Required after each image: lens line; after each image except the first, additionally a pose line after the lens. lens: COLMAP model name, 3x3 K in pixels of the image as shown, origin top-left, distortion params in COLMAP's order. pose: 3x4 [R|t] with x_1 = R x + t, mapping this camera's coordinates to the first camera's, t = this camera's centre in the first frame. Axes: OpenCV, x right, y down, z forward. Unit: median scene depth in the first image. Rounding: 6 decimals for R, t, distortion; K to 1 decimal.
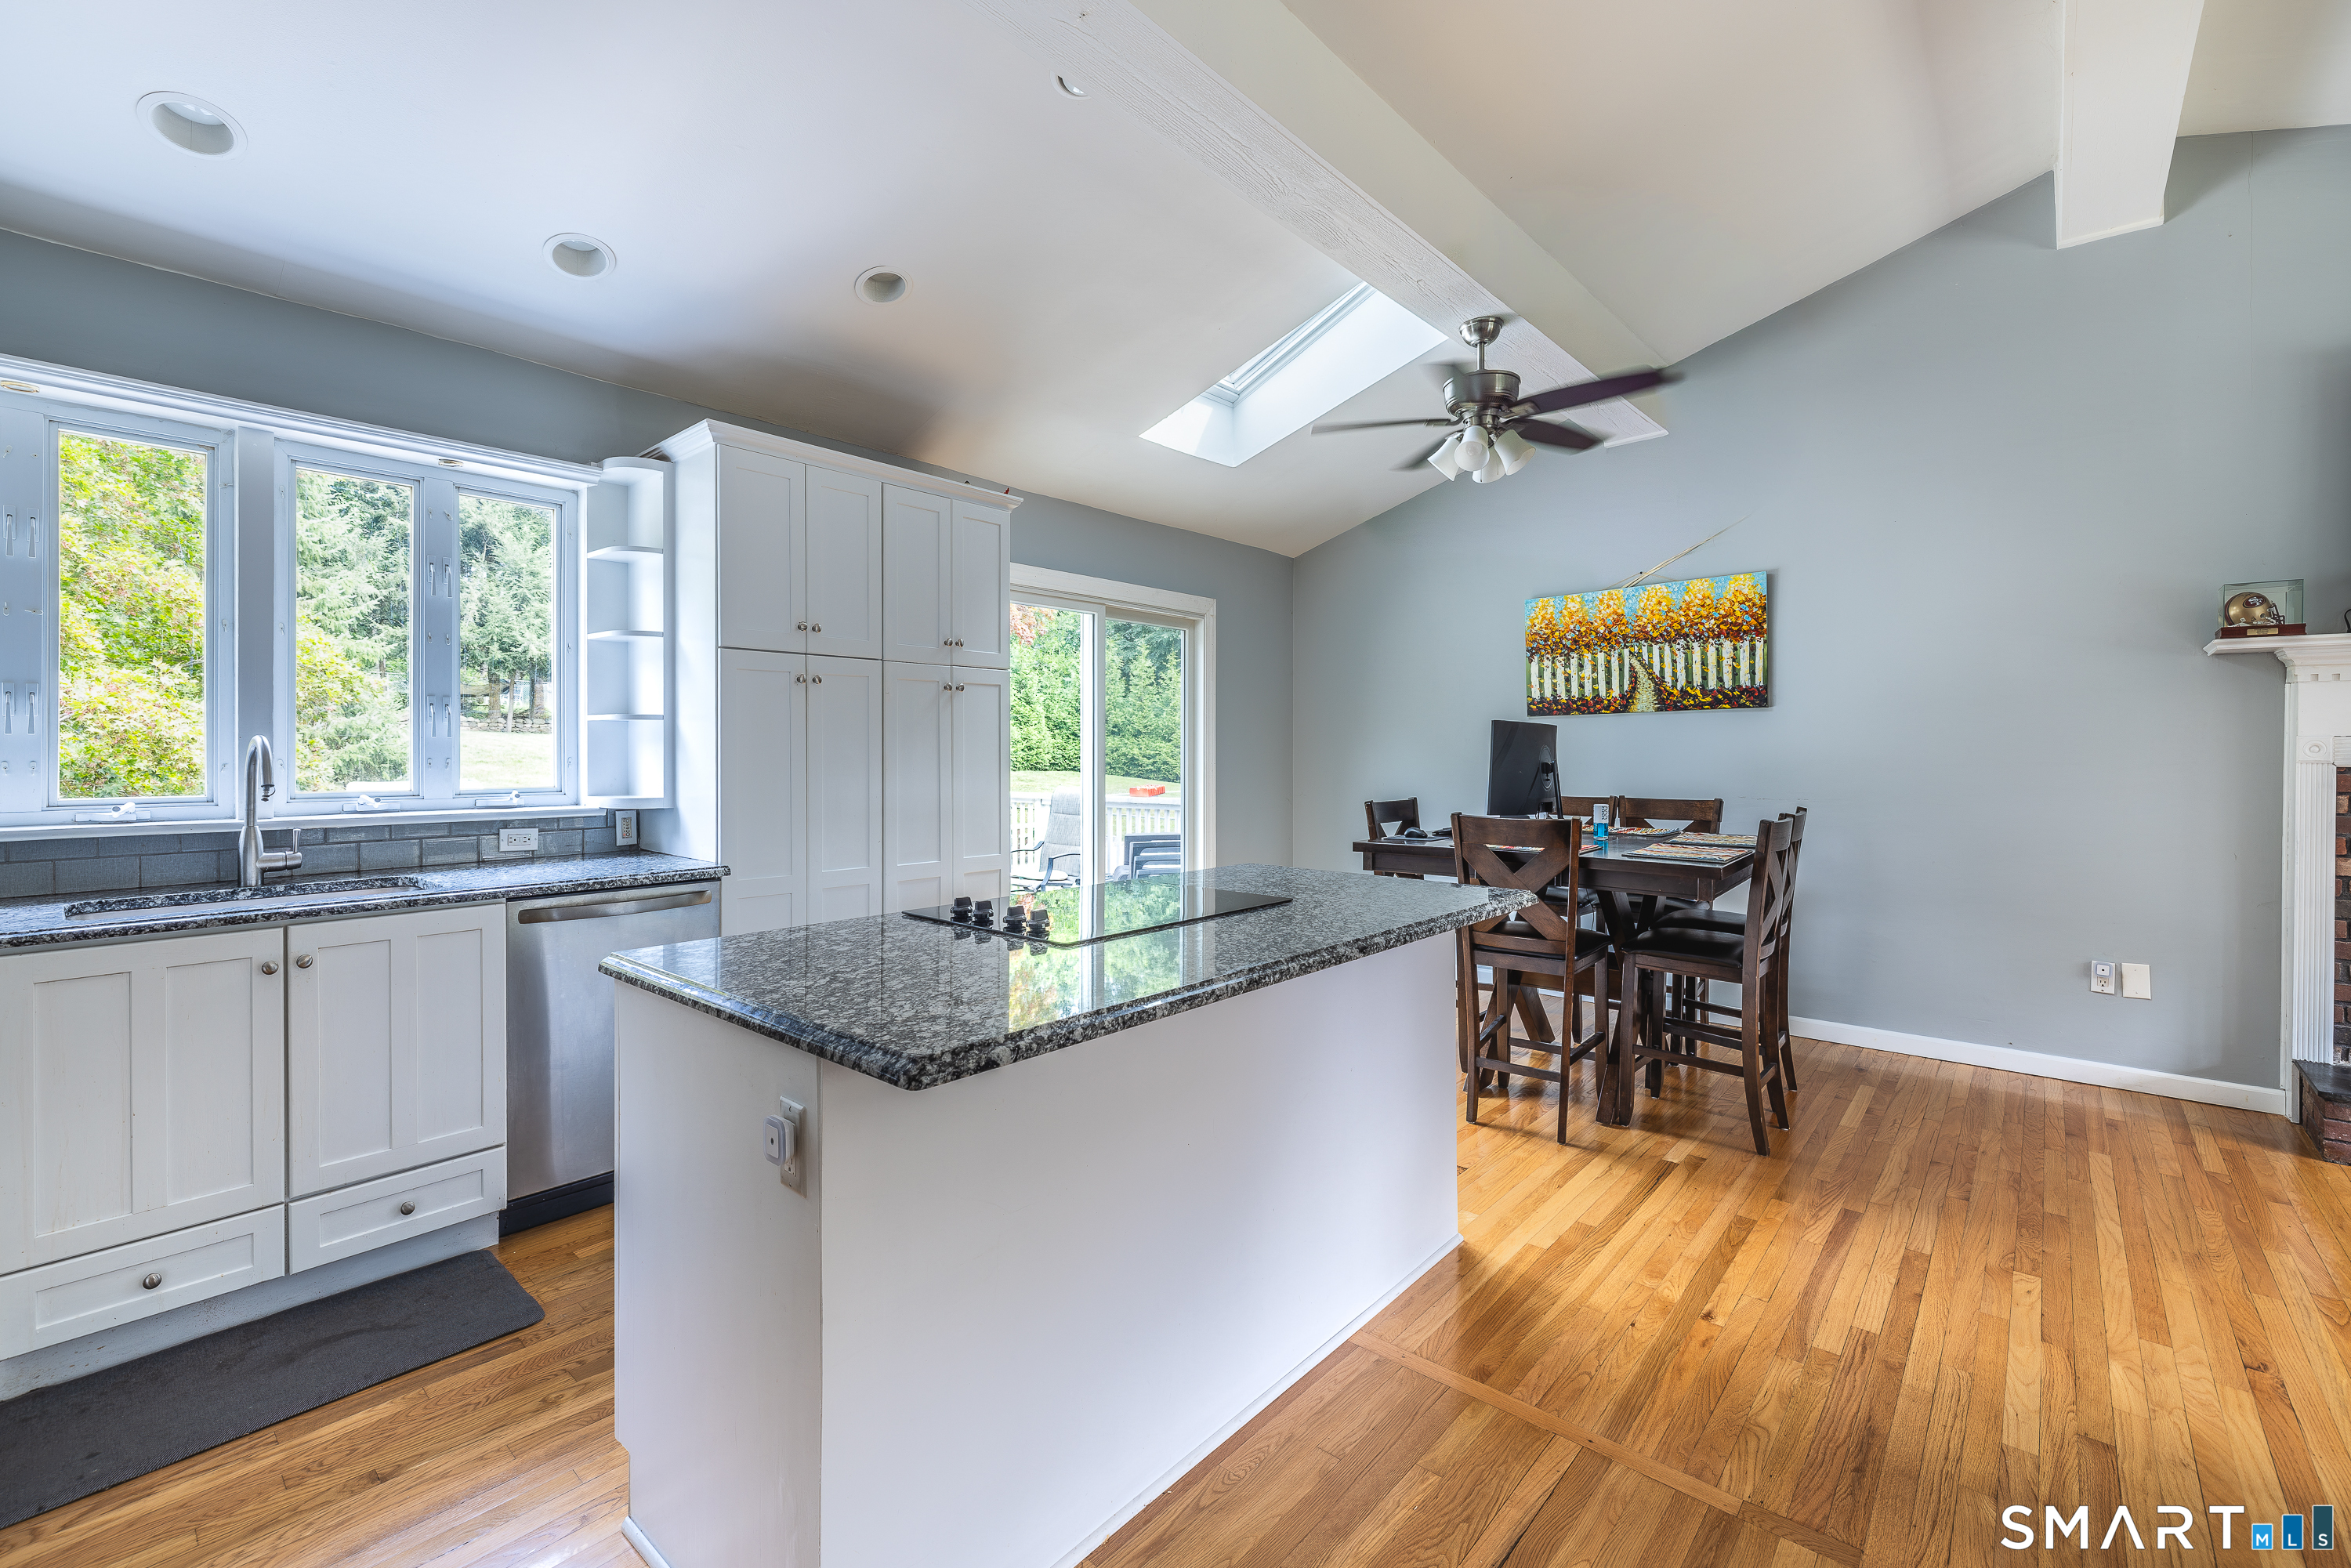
lens RADIAL K [[982.9, 0, 1188.1], [0, 982.9, 749.7], [0, 0, 1]] dist [-0.000451, 0.000105]
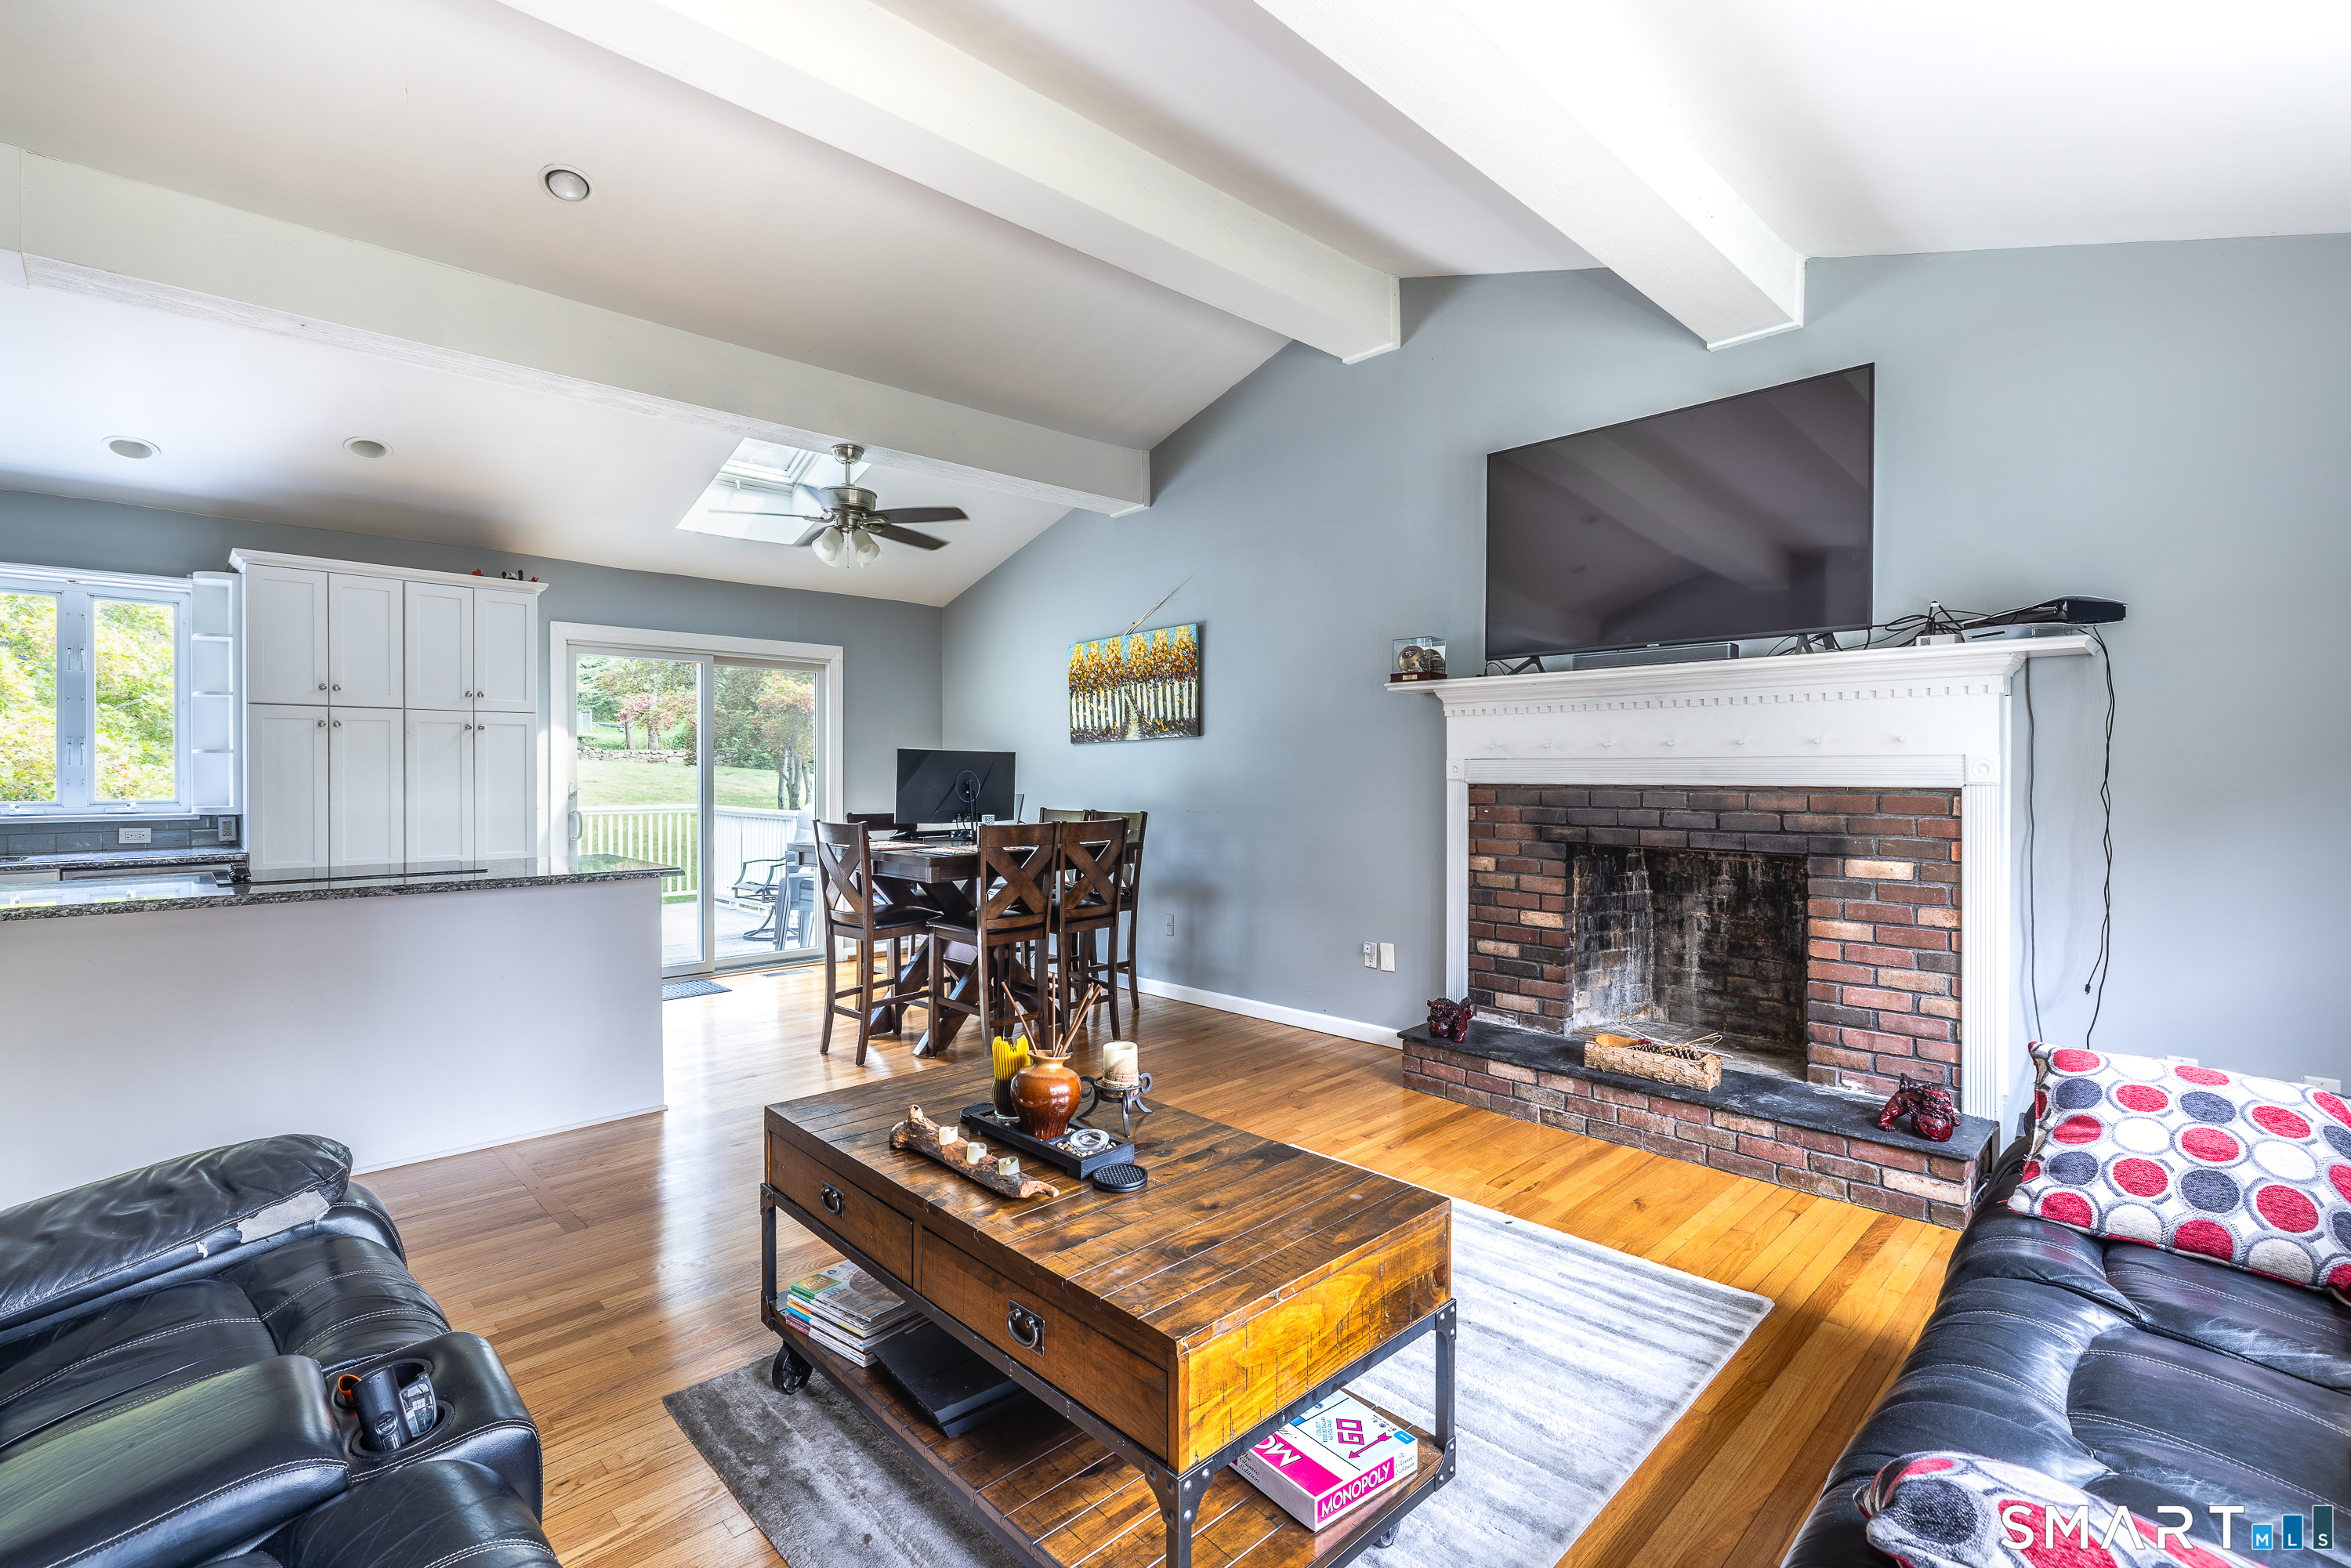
lens RADIAL K [[1044.7, 0, 1176.8], [0, 1044.7, 772.8], [0, 0, 1]] dist [0.000827, -0.000076]
pose [[0.995923, -0.002974, -0.090161, 0.861023], [0.002935, 0.999996, -0.000567, 0.003202], [0.090163, 0.000301, 0.995927, -0.350755]]
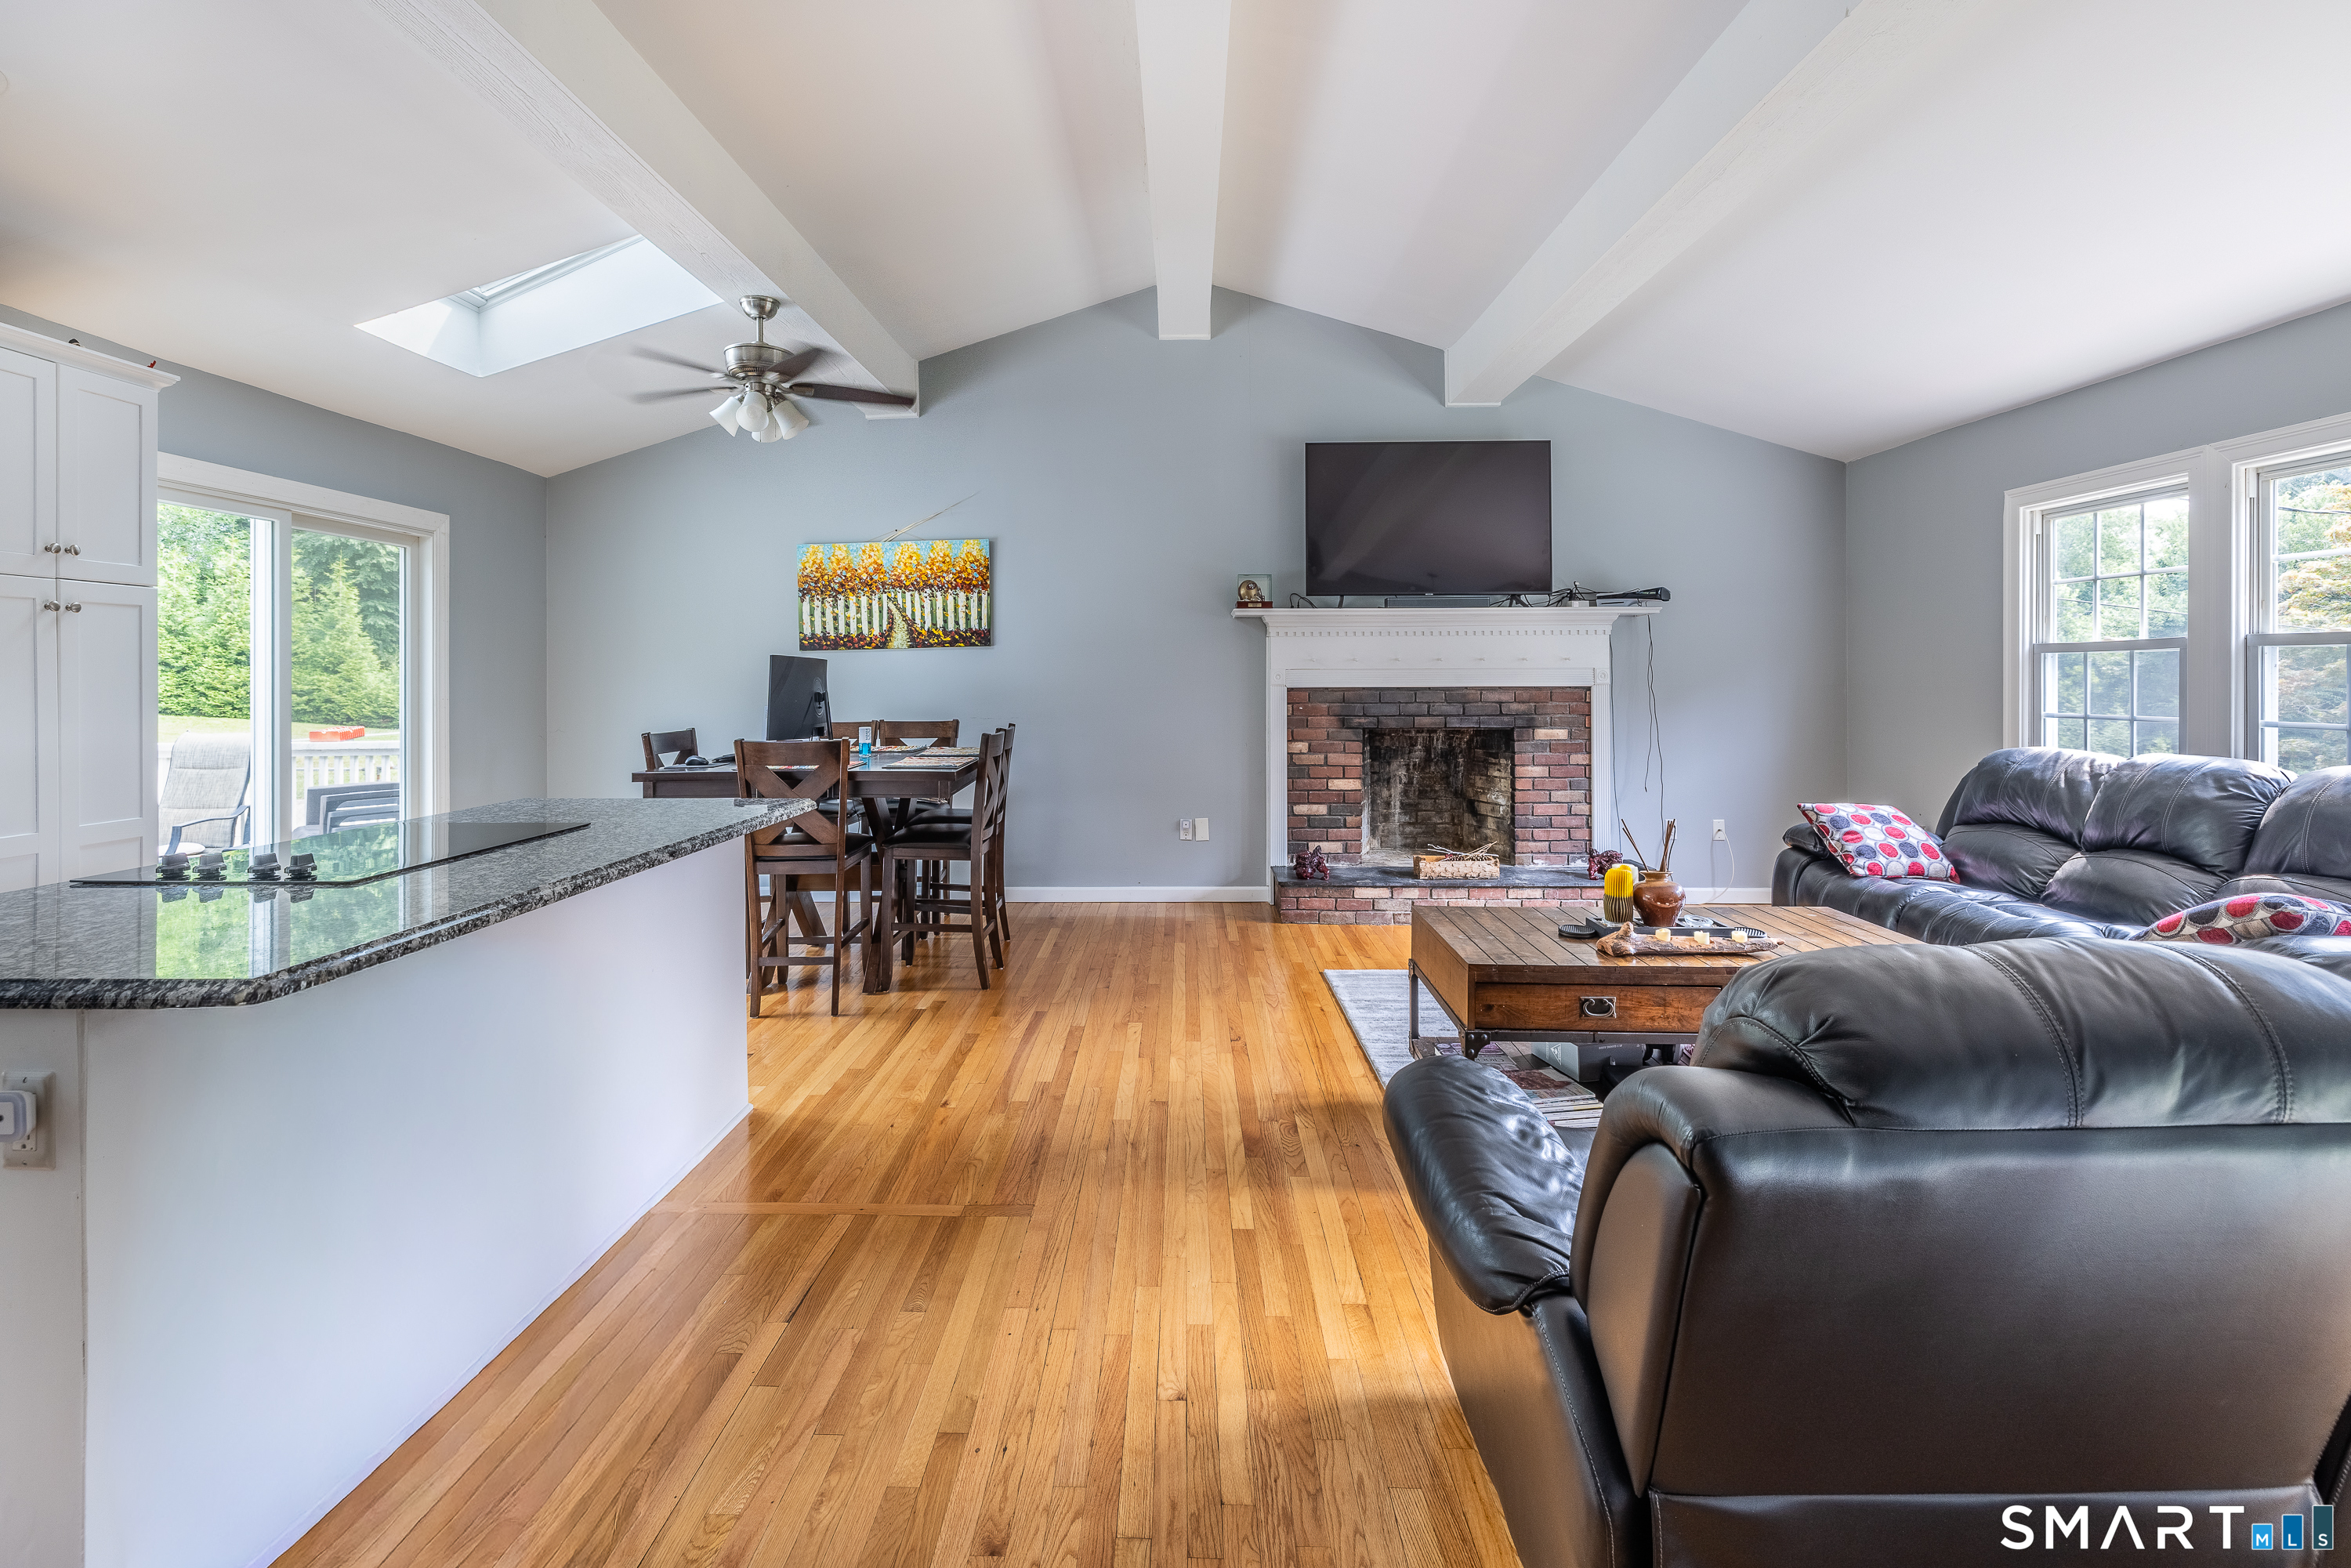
lens RADIAL K [[983.8, 0, 1150.7], [0, 983.8, 671.0], [0, 0, 1]] dist [0.002893, 0.000066]
pose [[0.775857, -0.001610, 0.630907, -0.064256], [0.007684, 0.999947, -0.006898, -0.000955], [-0.630862, 0.010200, 0.775828, -0.145545]]
